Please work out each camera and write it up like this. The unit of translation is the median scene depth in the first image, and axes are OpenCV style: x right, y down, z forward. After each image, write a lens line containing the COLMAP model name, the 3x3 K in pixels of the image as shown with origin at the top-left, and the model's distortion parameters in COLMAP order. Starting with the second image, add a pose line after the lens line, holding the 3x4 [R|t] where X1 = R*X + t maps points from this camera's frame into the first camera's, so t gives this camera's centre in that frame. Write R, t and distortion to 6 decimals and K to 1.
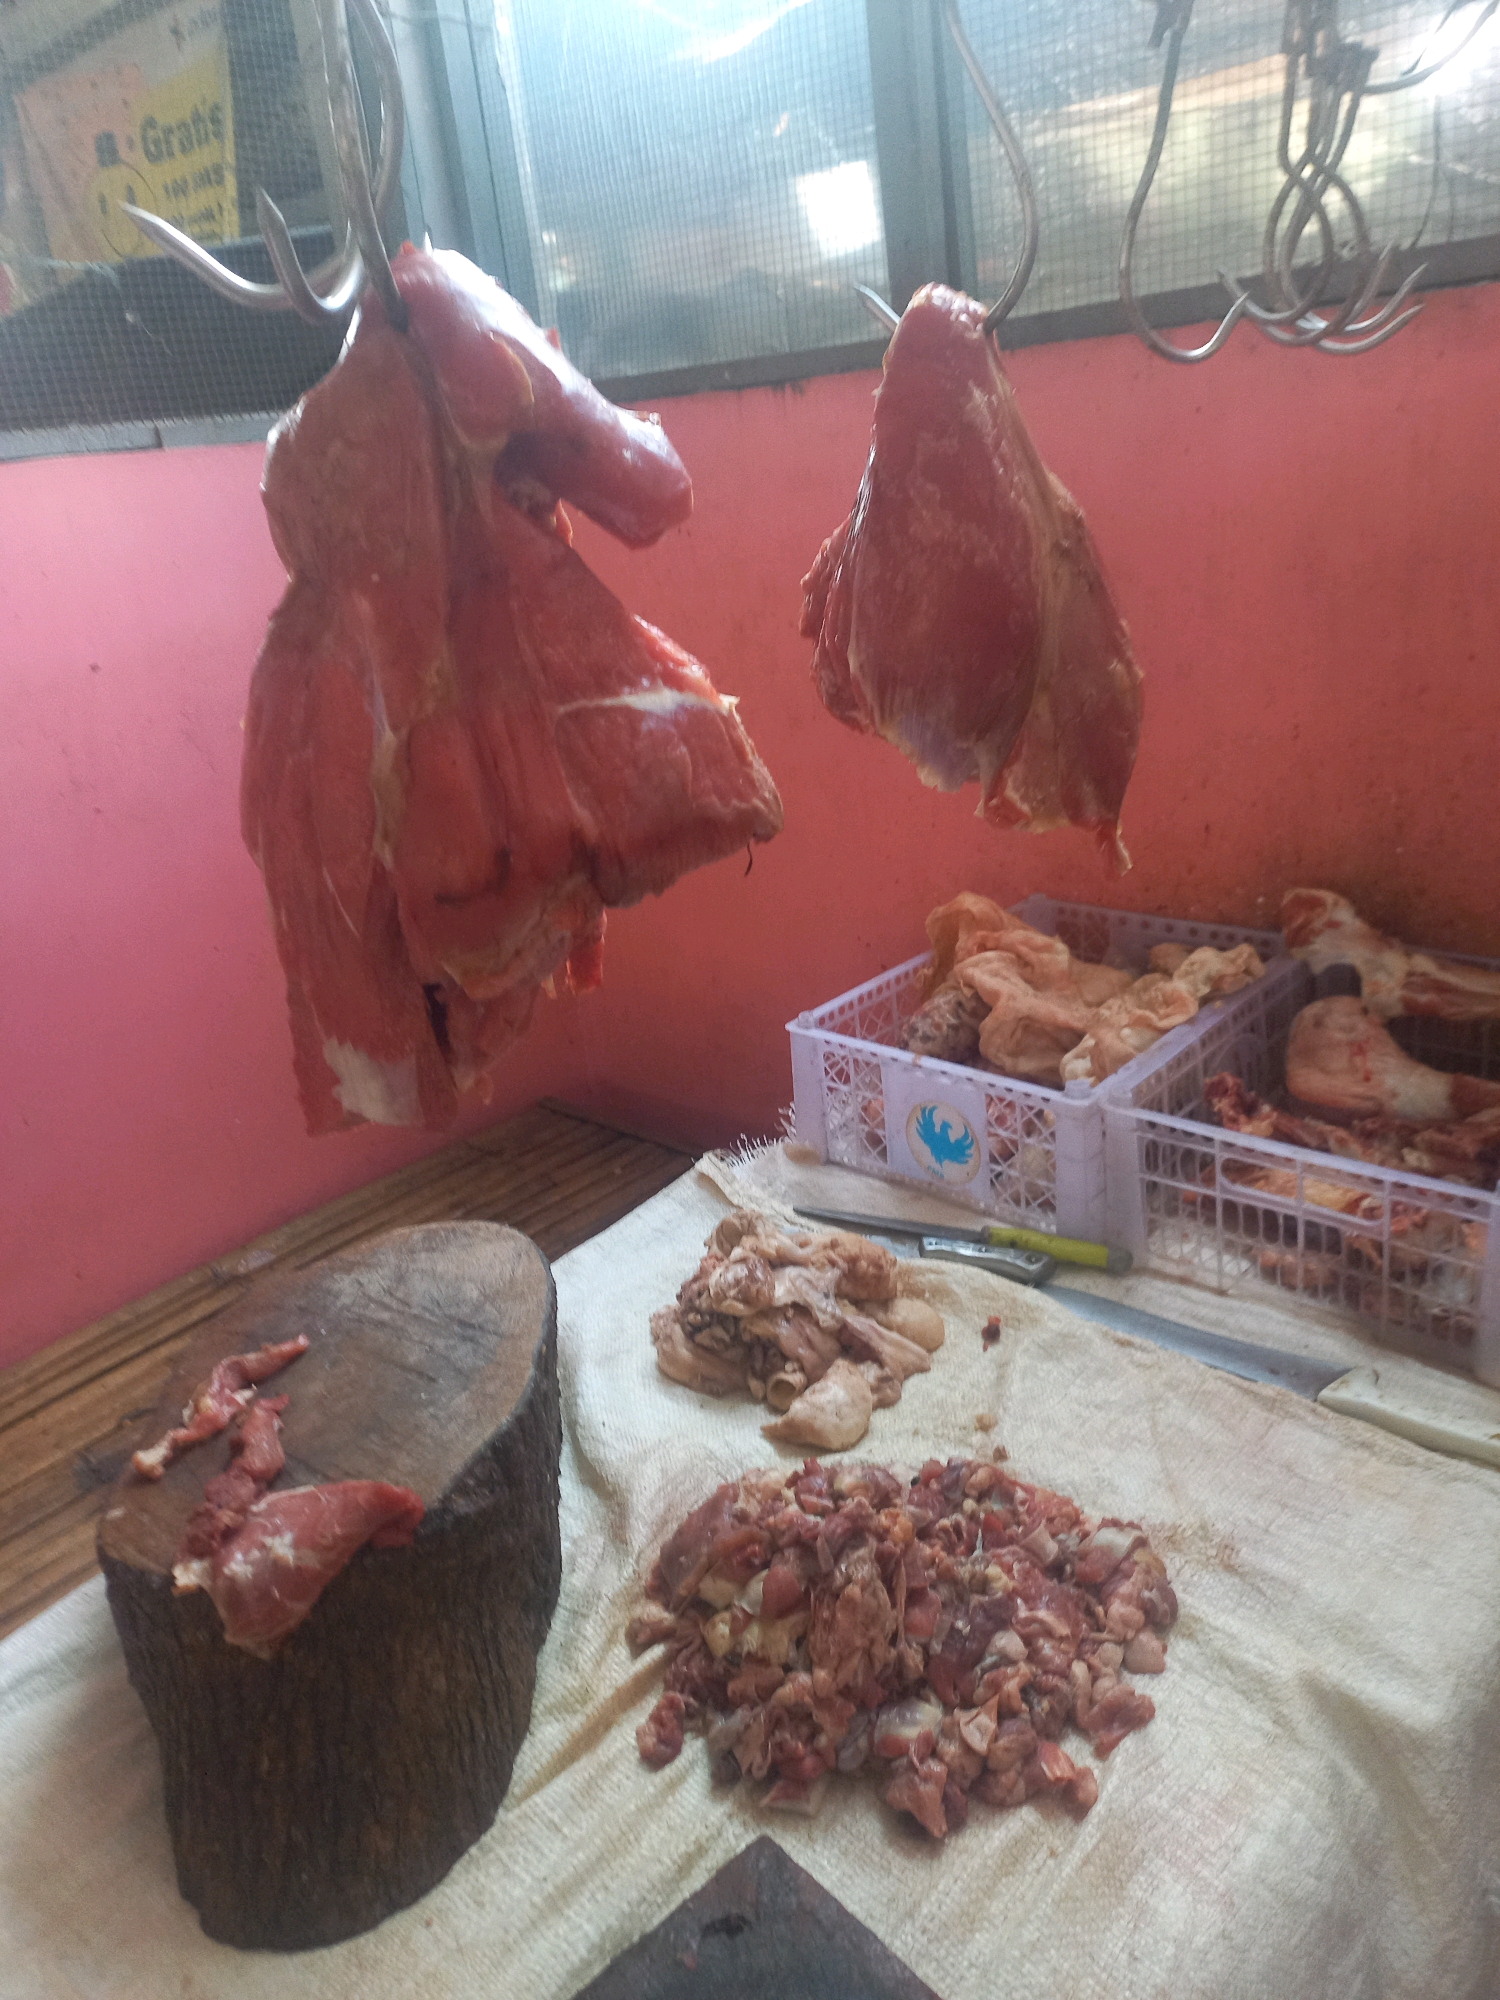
lens RADIAL K [[1440.3, 0, 746.8], [0, 1440.3, 931.0], [0, 0, 1]] dist [0.070212, -0.002325]
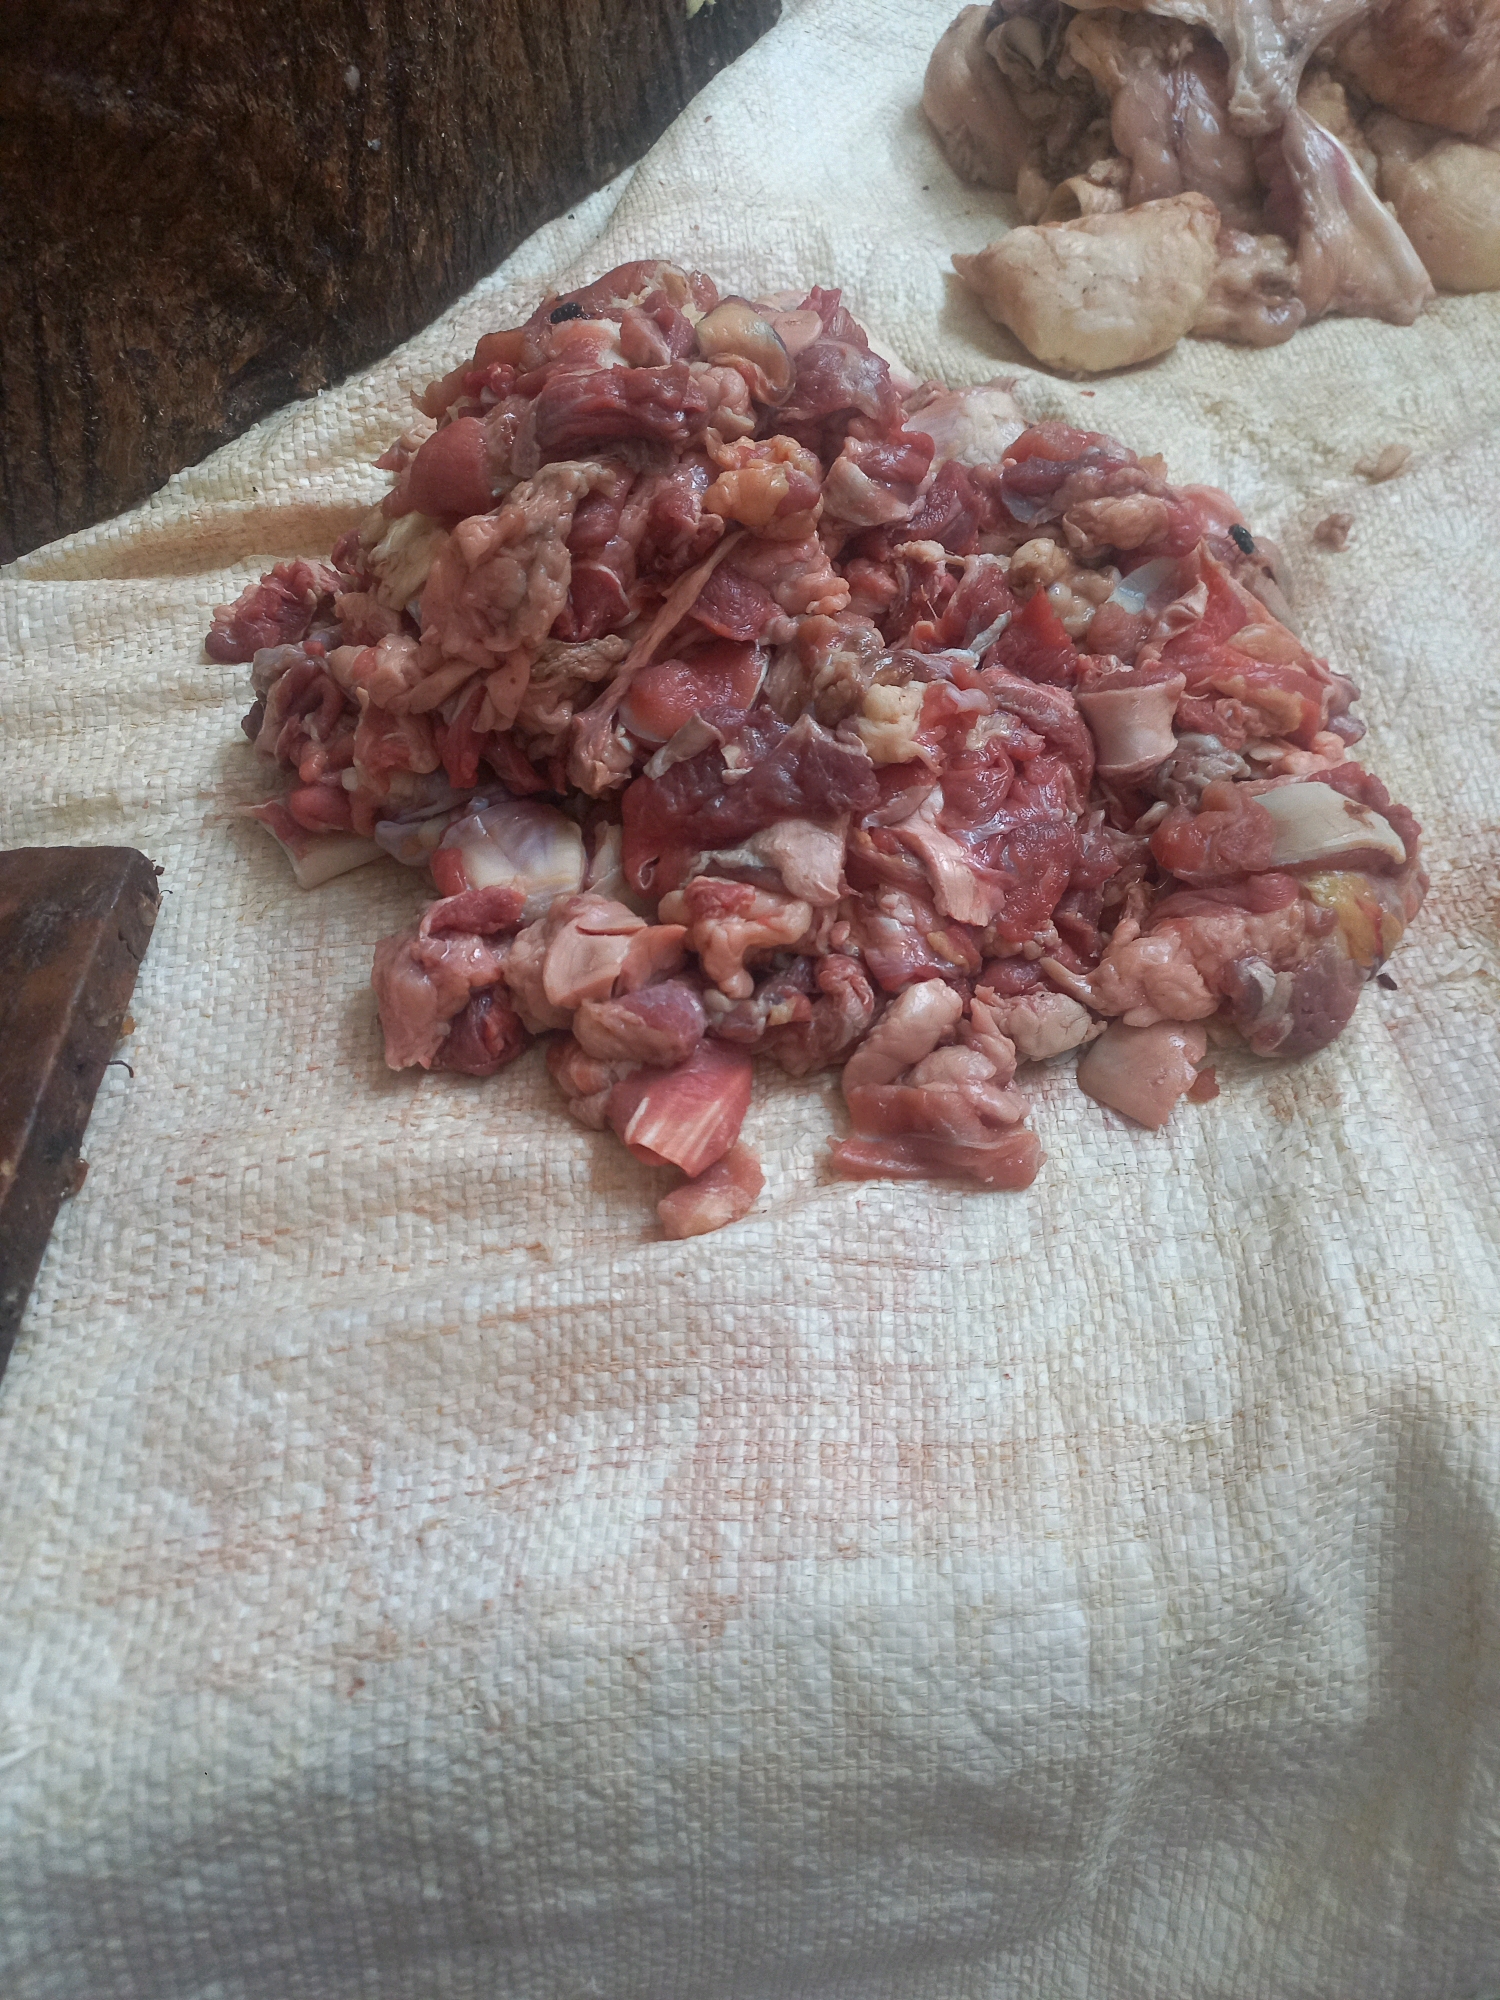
lens RADIAL K [[1491.7, 0, 750.0], [0, 1491.7, 1000.0], [0, 0, 1]] dist [0.001463, -0.002114]
pose [[0.757298, 0.571163, -0.316659, 0.301322], [-0.217769, 0.677979, 0.702084, 0.233547], [0.615692, -0.462728, 0.637813, 0.700331]]
